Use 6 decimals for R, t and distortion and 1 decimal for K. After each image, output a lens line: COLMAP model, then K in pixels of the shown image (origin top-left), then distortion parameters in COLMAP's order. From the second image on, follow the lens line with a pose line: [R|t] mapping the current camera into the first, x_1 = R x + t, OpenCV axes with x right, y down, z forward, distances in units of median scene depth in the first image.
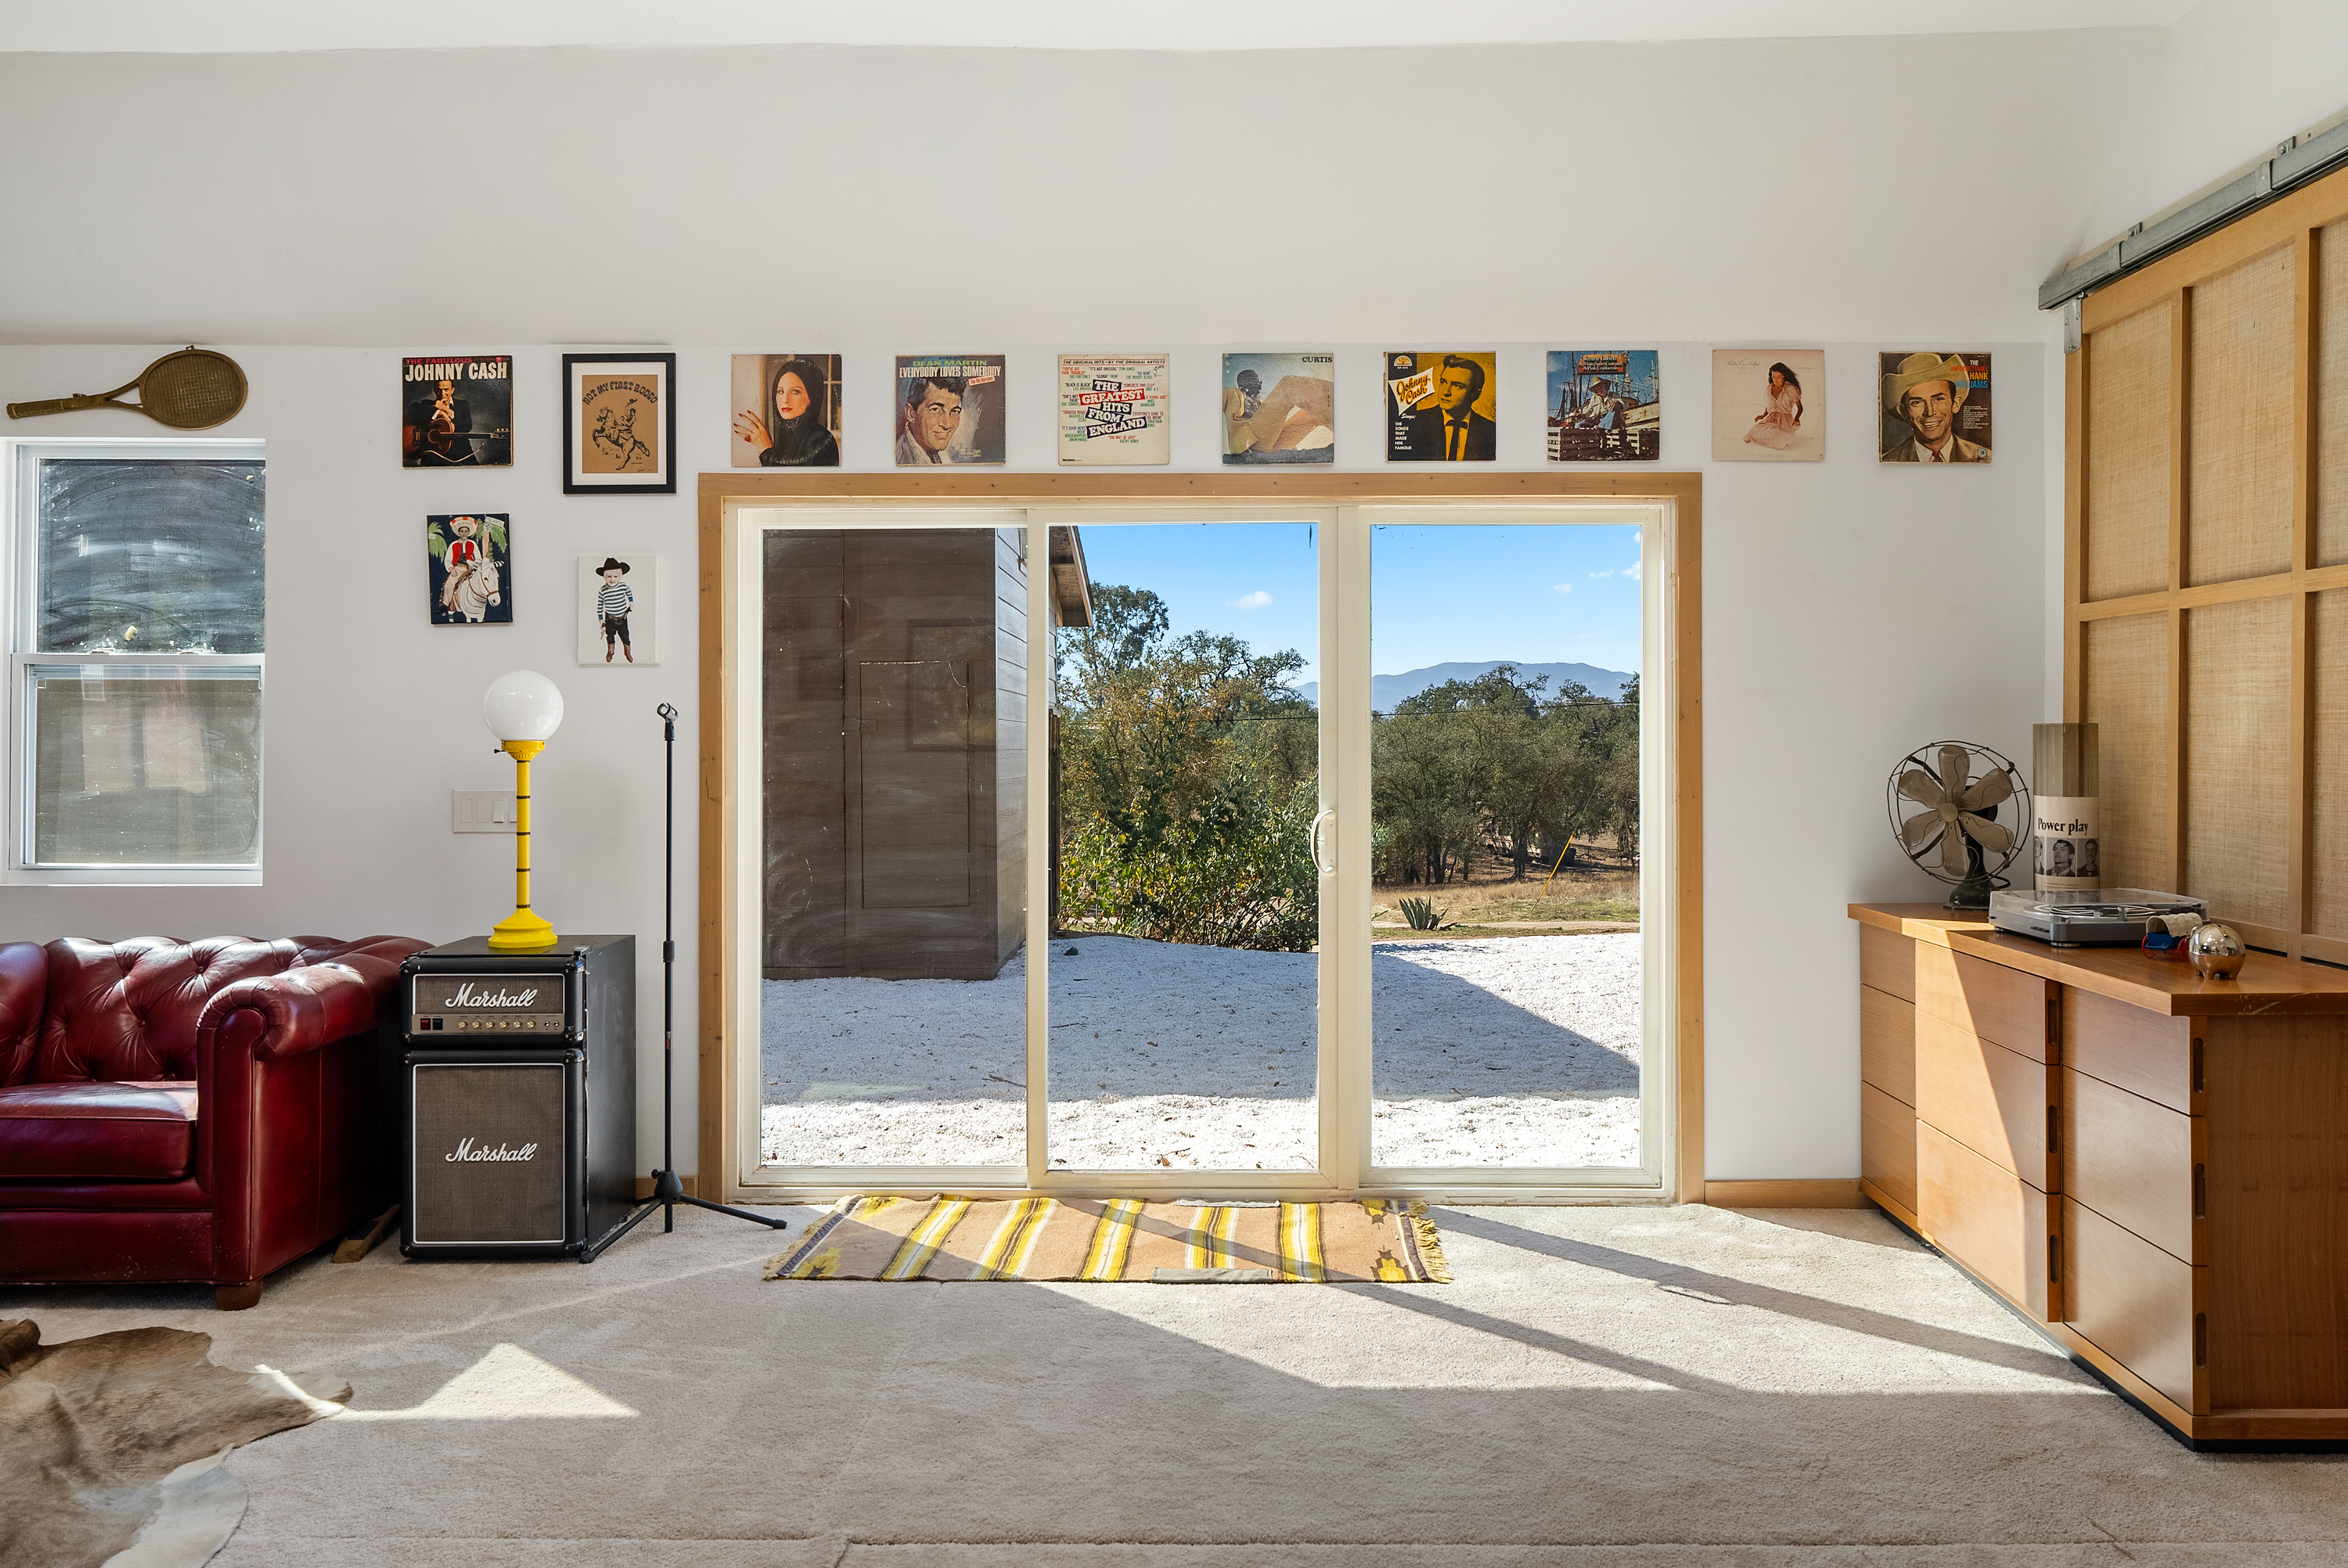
lens RADIAL K [[1719.8, 0, 1174.0], [0, 1719.8, 784.0], [0, 0, 1]] dist [0.005855, 0.005375]
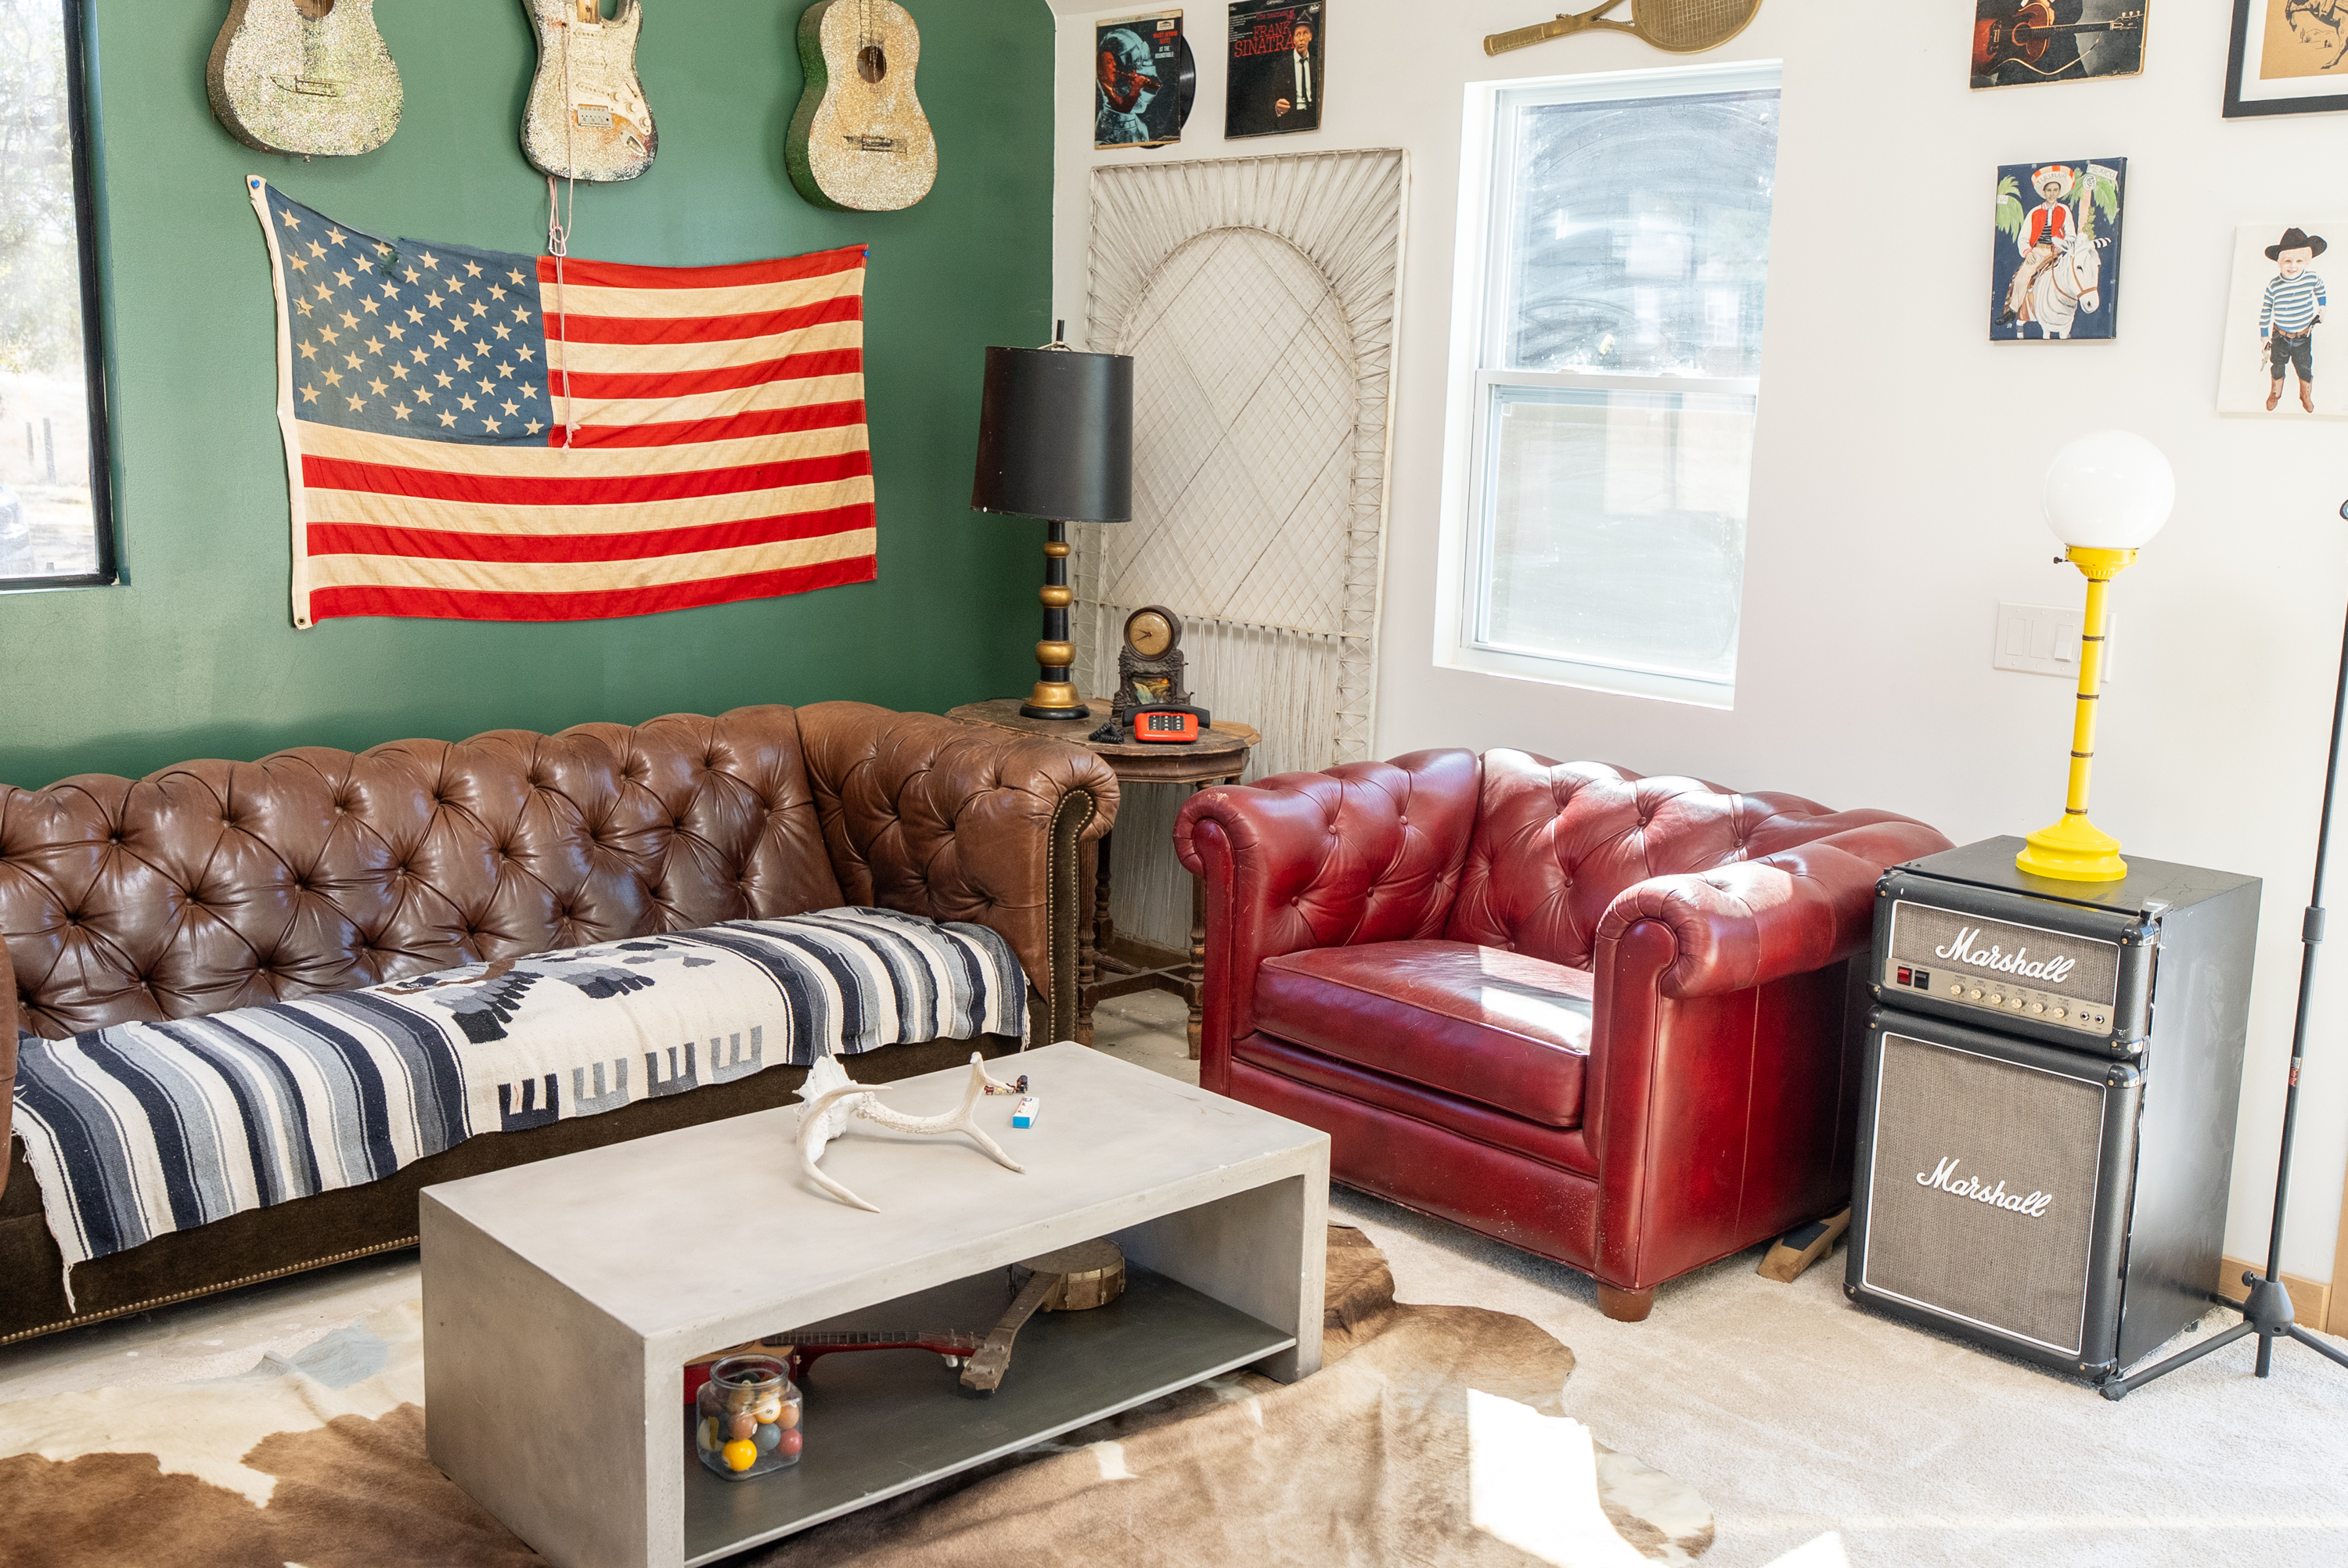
lens RADIAL K [[2318.7, 0, 1174.0], [0, 2318.7, 784.0], [0, 0, 1]] dist [0.006746, -0.000385]
pose [[0.705355, 0.141085, -0.694672, -0.026697], [-0.042039, 0.986594, 0.157688, -0.055084], [0.707606, -0.082023, 0.701830, 0.177952]]
